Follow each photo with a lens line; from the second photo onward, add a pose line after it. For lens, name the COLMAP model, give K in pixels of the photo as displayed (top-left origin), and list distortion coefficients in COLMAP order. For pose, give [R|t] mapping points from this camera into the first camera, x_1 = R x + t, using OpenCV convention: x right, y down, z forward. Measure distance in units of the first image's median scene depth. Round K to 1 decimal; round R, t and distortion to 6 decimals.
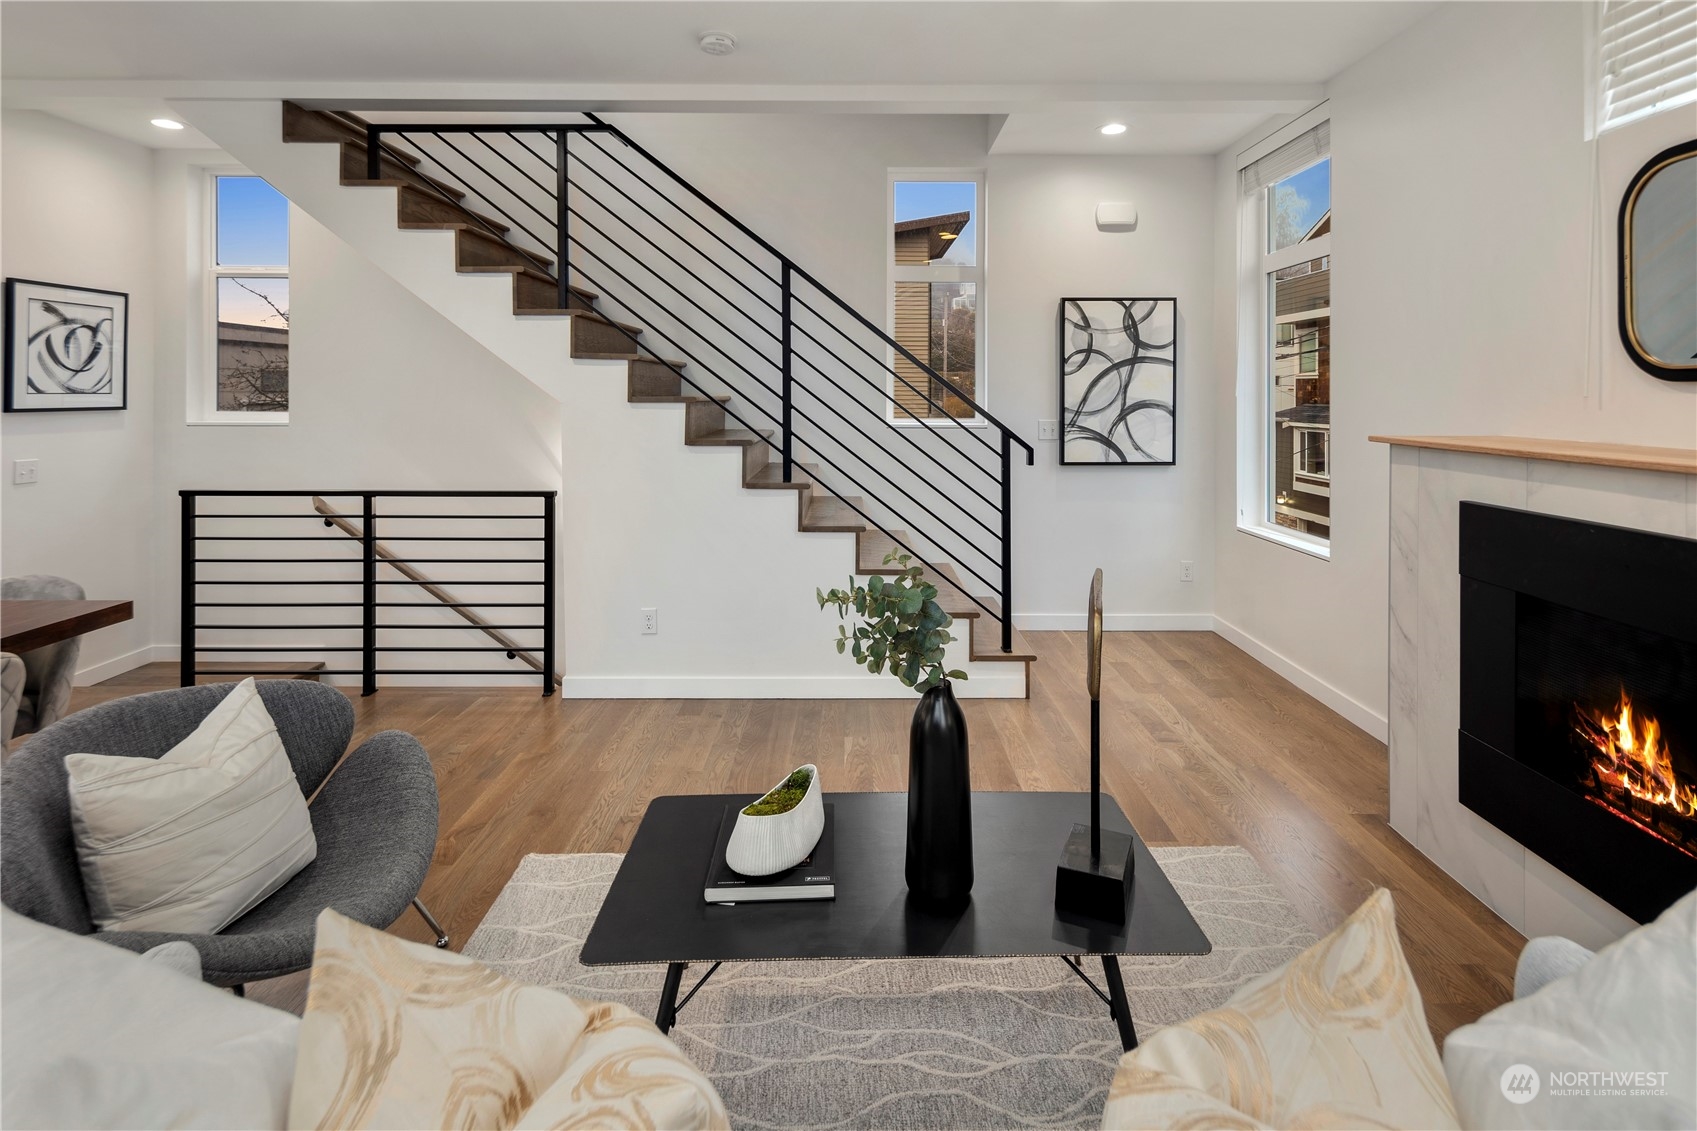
lens RADIAL K [[830.3, 0, 864.6], [0, 830.3, 394.4], [0, 0, 1]] dist [0.005468, -0.004784]
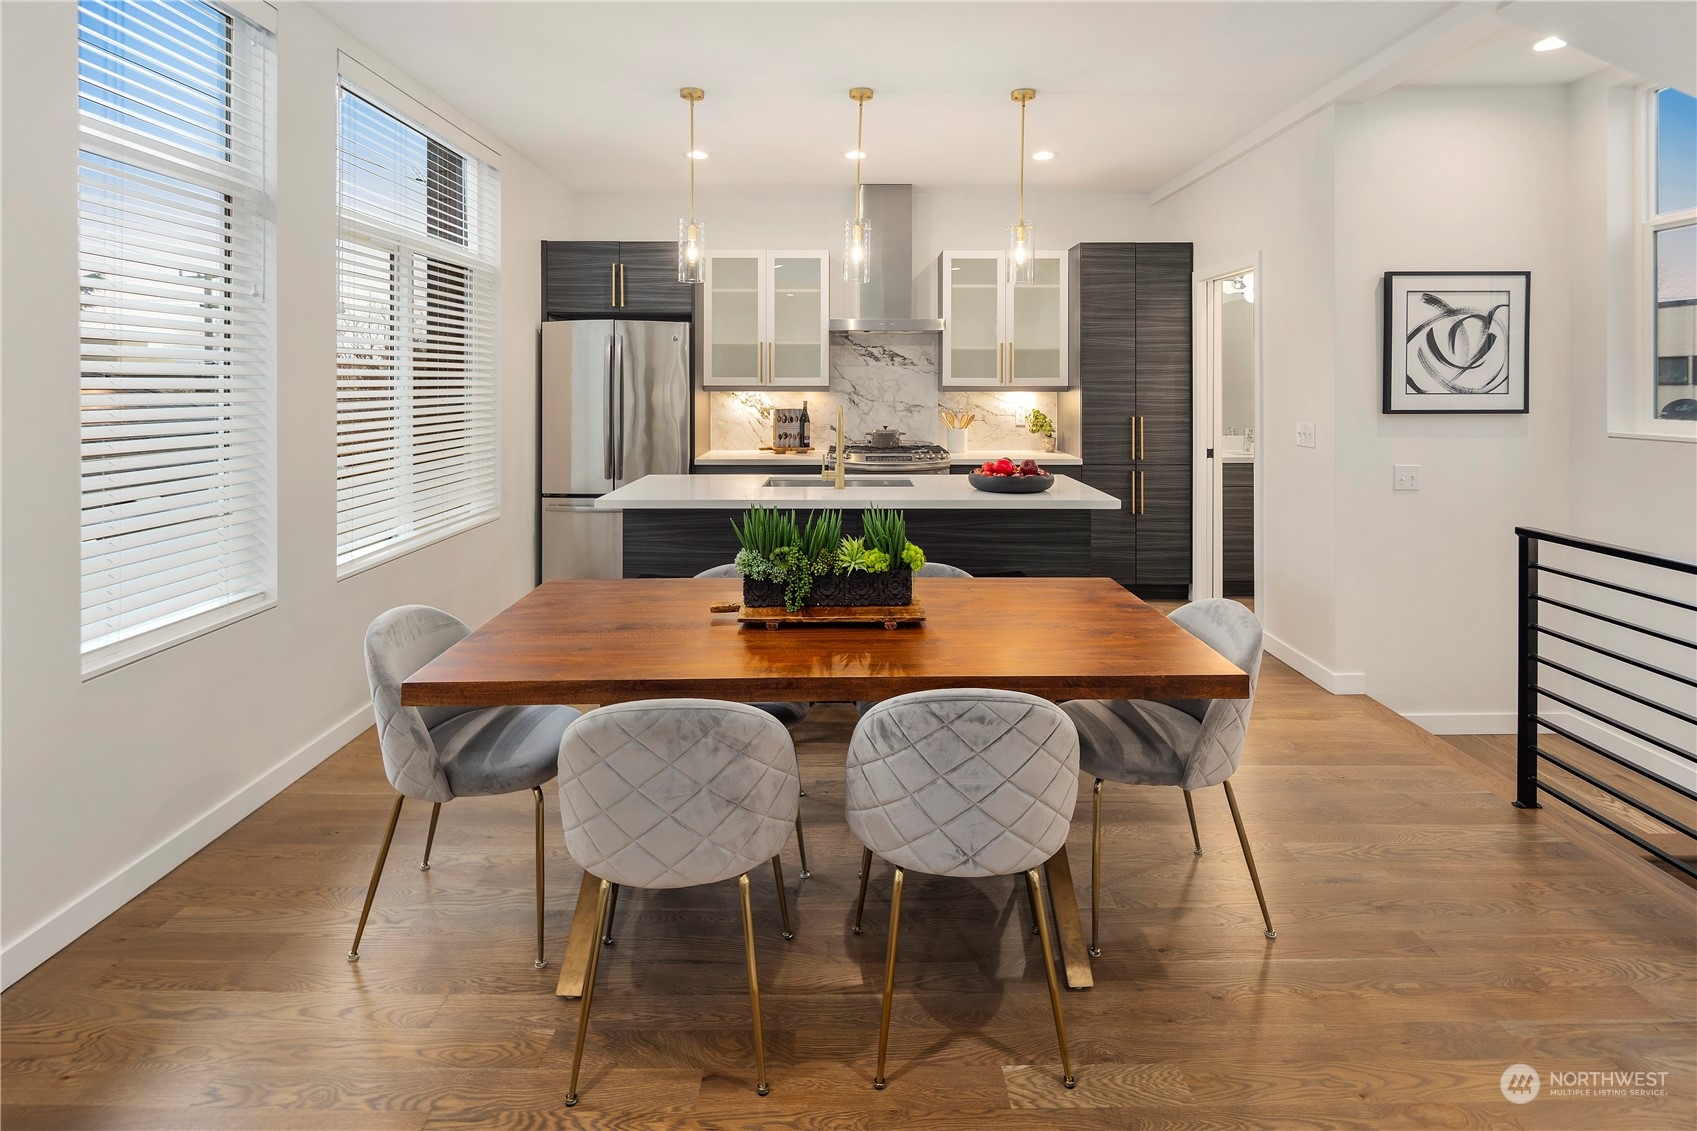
lens RADIAL K [[830.3, 0, 845.7], [0, 830.3, 388.4], [0, 0, 1]] dist [0.005468, -0.004784]
pose [[-0.008759, 0.003014, -0.999957, -0.076764], [-0.002438, 0.999992, 0.003035, -0.008842], [0.999959, 0.002465, -0.008751, 0.400899]]
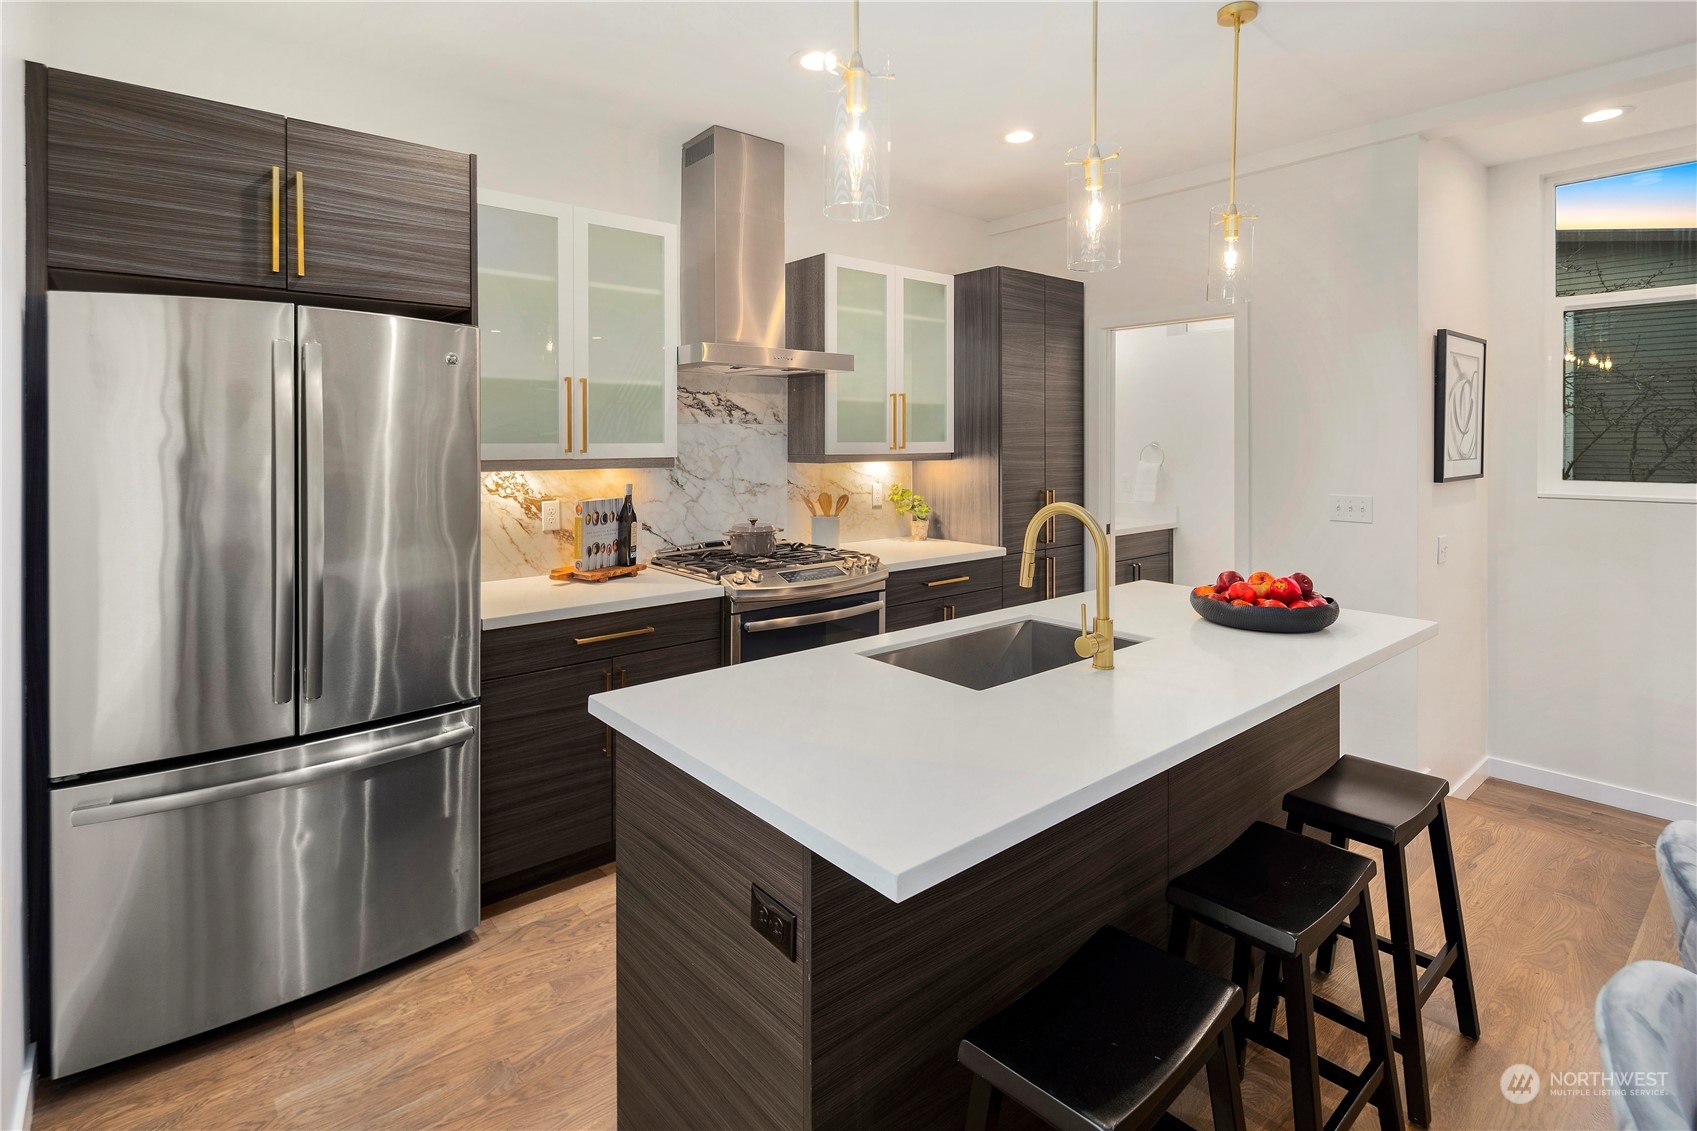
lens RADIAL K [[830.3, 0, 831.0], [0, 830.3, 443.0], [0, 0, 1]] dist [0.005468, -0.004784]
pose [[0.631284, -0.001750, -0.775550, -0.776051], [0.003107, 0.999995, 0.000272, -0.023118], [0.775545, -0.002582, 0.631287, -0.058342]]
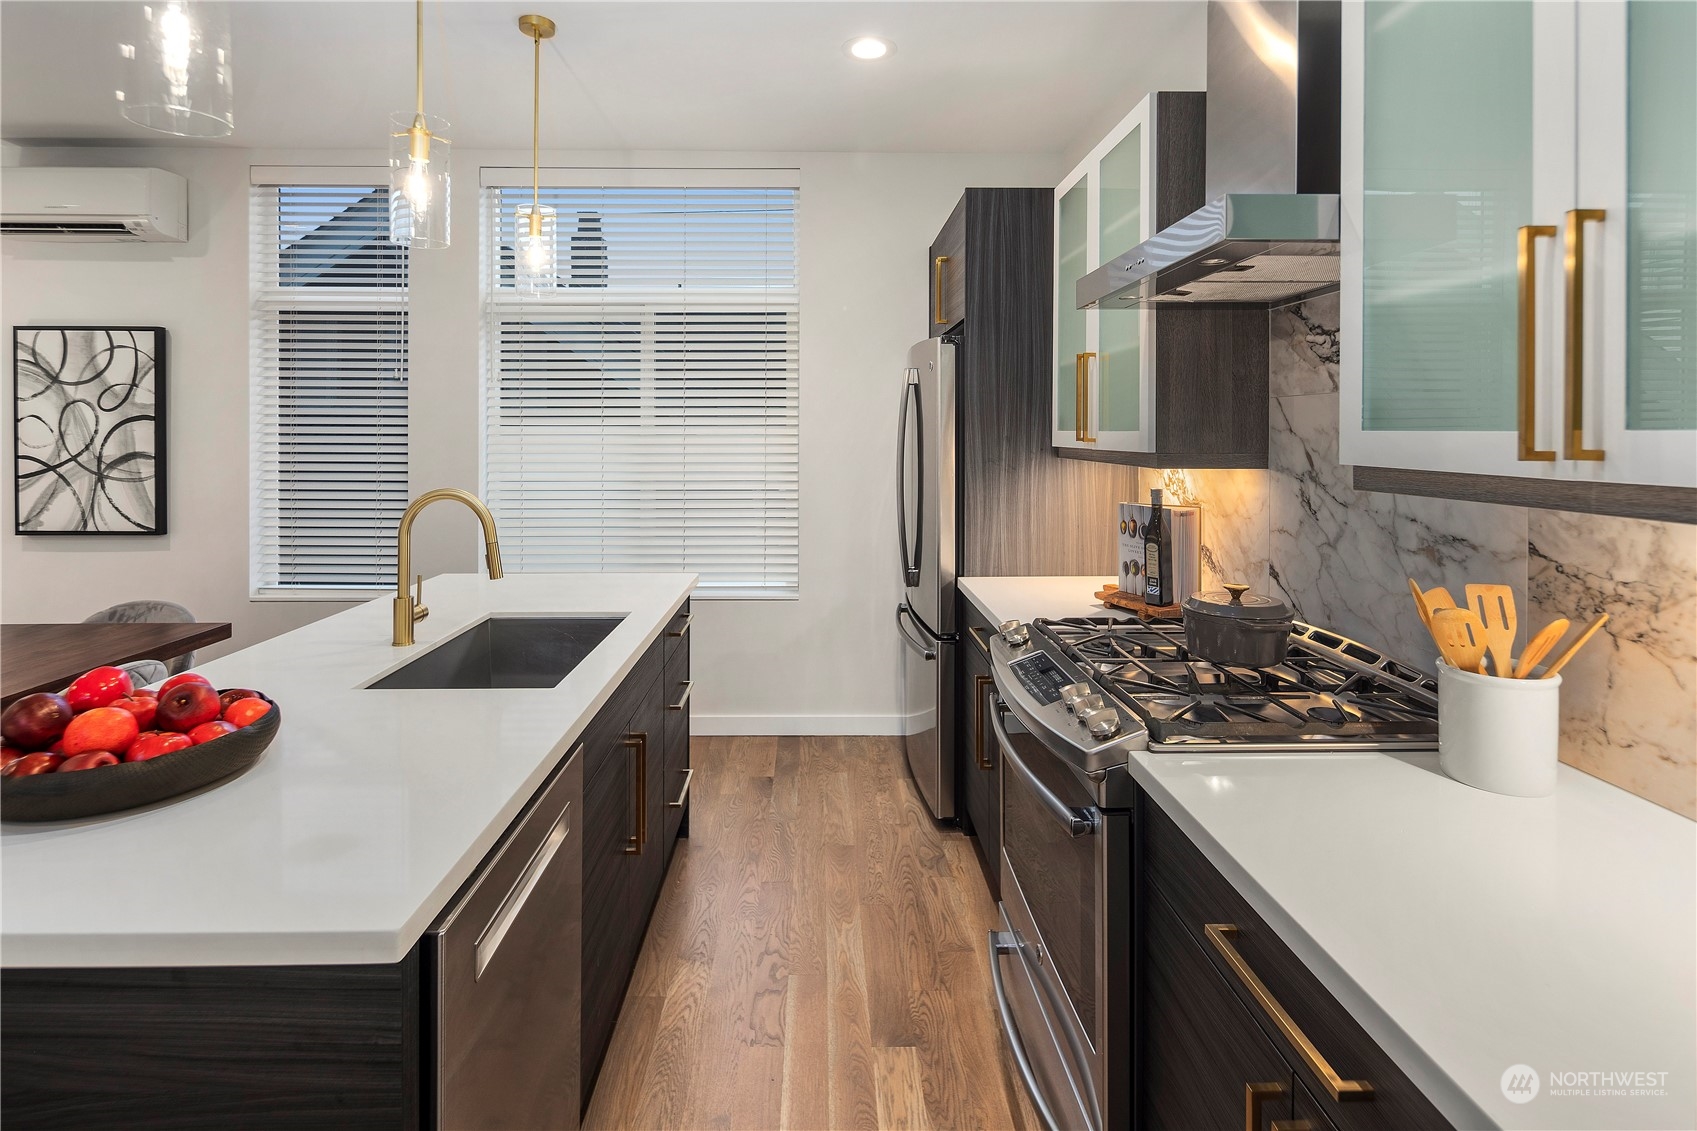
lens RADIAL K [[830.3, 0, 828.6], [0, 830.3, 433.3], [0, 0, 1]] dist [0.005468, -0.004784]
pose [[-0.999977, -0.004229, -0.005334, -1.323898], [-0.004244, 0.999987, 0.002685, -0.022084], [0.005323, 0.002707, -0.999982, 0.907984]]
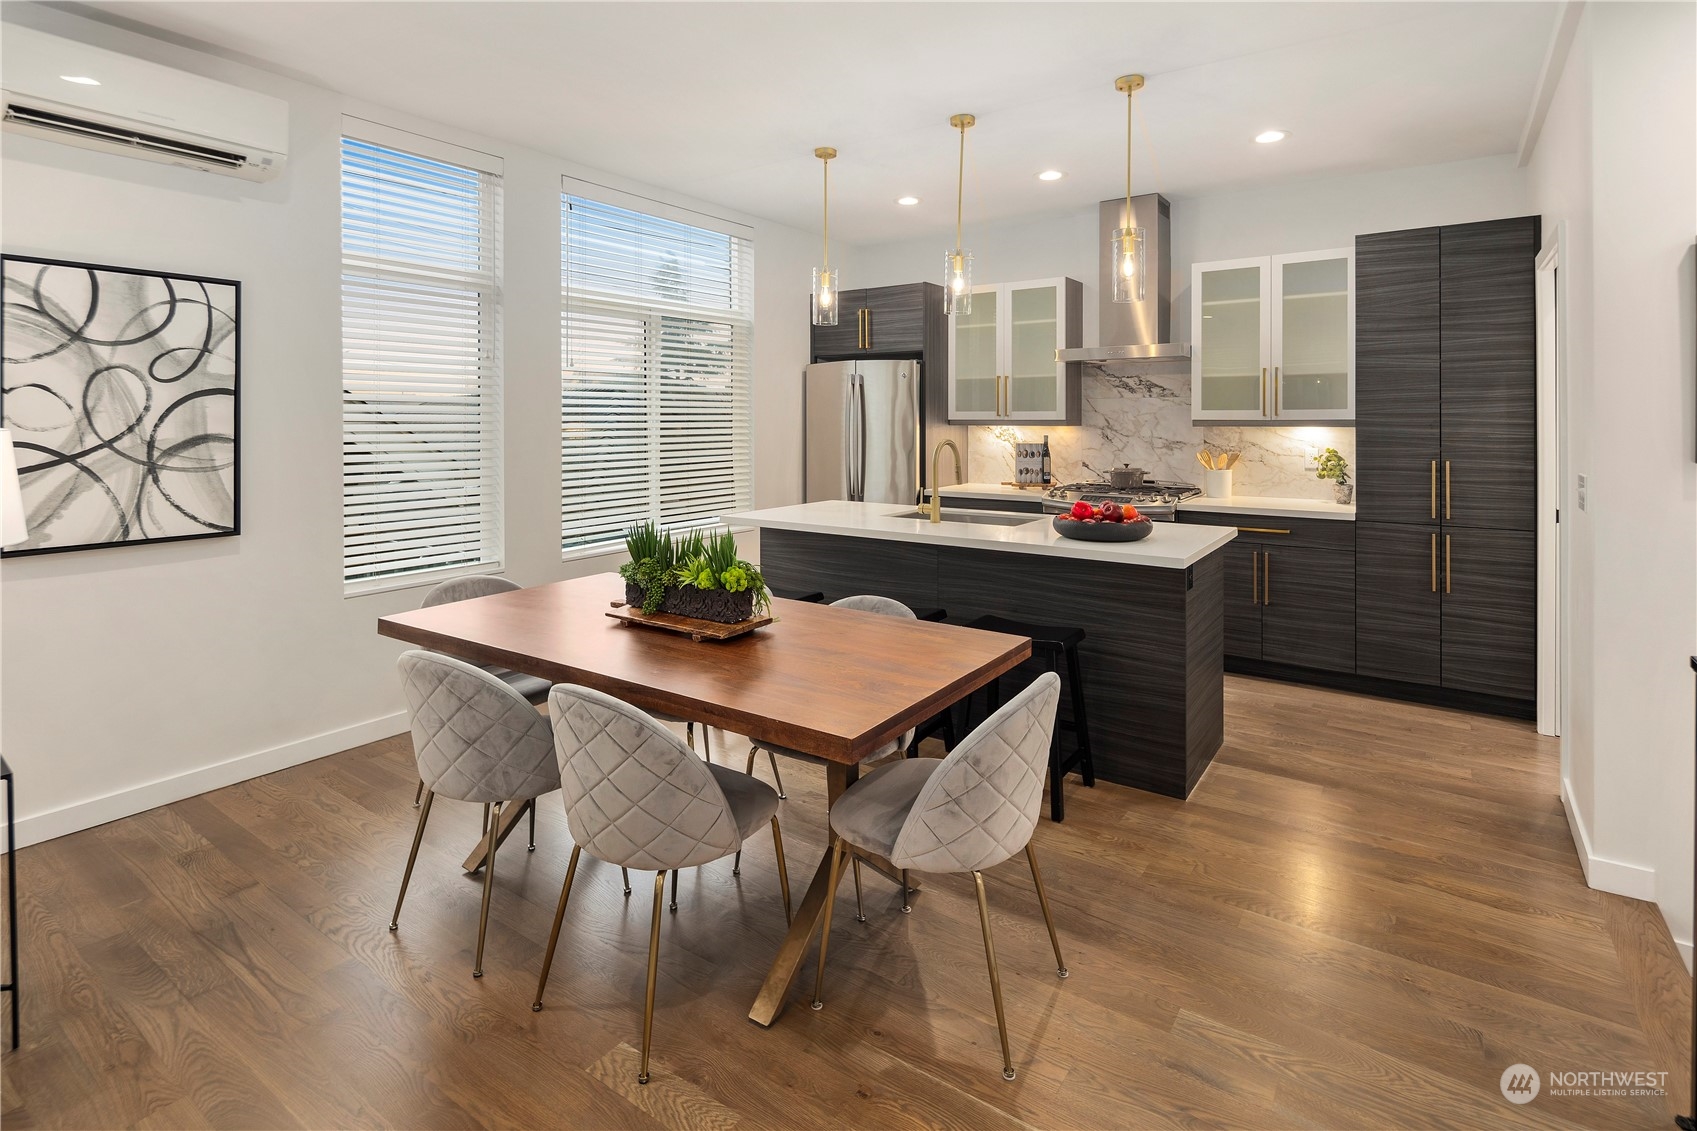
lens RADIAL K [[830.3, 0, 855.3], [0, 830.3, 422.1], [0, 0, 1]] dist [0.005468, -0.004784]
pose [[-0.579186, 0.001338, -0.815194, -0.206012], [-0.001566, 0.999995, 0.002754, -0.008190], [0.815194, 0.002871, -0.579181, 0.876050]]
